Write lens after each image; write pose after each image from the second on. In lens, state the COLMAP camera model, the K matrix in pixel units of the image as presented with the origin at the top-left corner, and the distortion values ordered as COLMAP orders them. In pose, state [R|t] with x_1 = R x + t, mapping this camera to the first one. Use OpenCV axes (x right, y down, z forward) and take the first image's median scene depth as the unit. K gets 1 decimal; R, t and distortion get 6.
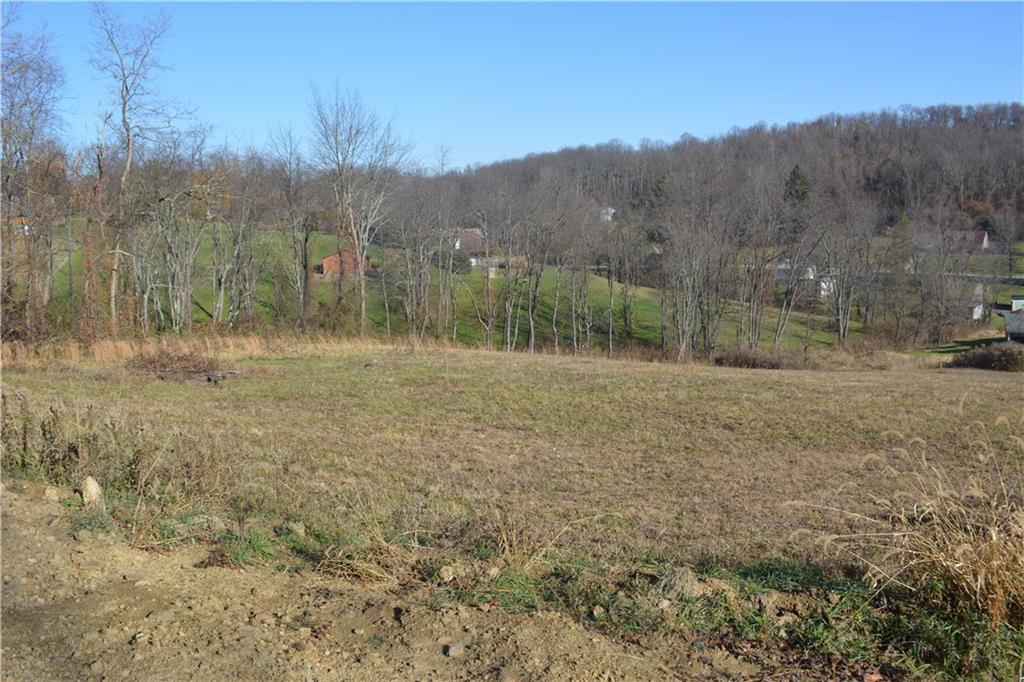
lens RADIAL K [[801.2, 0, 514.8], [0, 801.2, 339.6], [0, 0, 1]] dist [-0.075085, 0.001468]
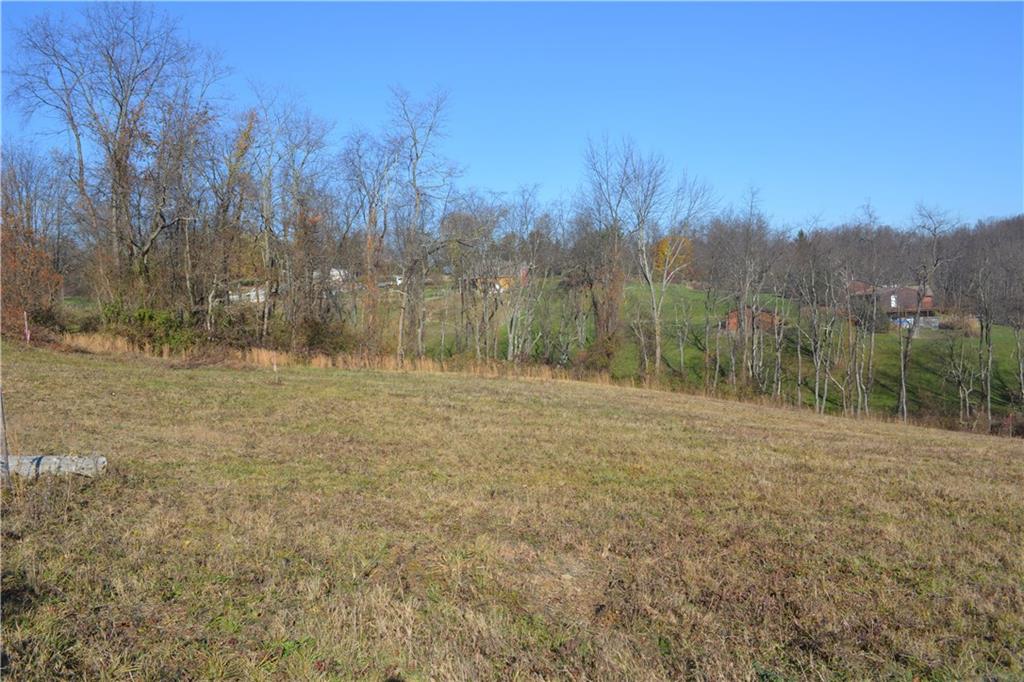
lens RADIAL K [[801.2, 0, 506.3], [0, 801.2, 344.3], [0, 0, 1]] dist [-0.075085, 0.001468]
pose [[0.805750, 0.024911, -0.591731, 0.099830], [-0.070771, 0.996006, -0.054437, 0.006446], [0.588012, 0.085740, 0.804295, 0.037035]]
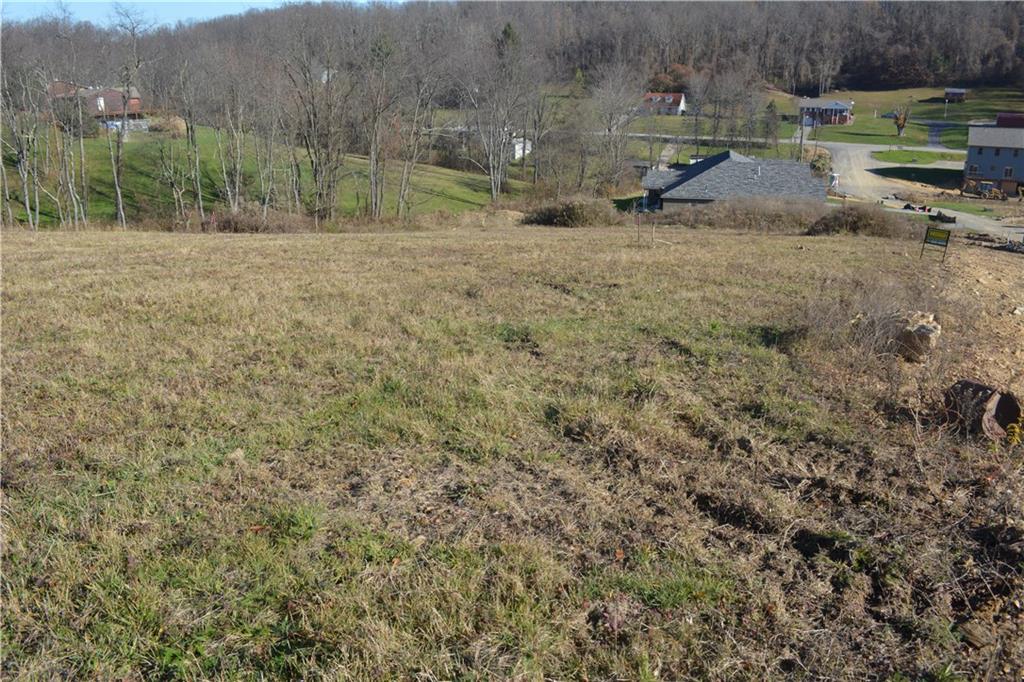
lens RADIAL K [[801.2, 0, 508.3], [0, 801.2, 335.8], [0, 0, 1]] dist [-0.075085, 0.001468]
pose [[0.959787, -0.068885, 0.272147, 0.103579], [0.025923, 0.987033, 0.158410, 0.005445], [-0.279530, -0.144985, 0.949127, 0.035477]]
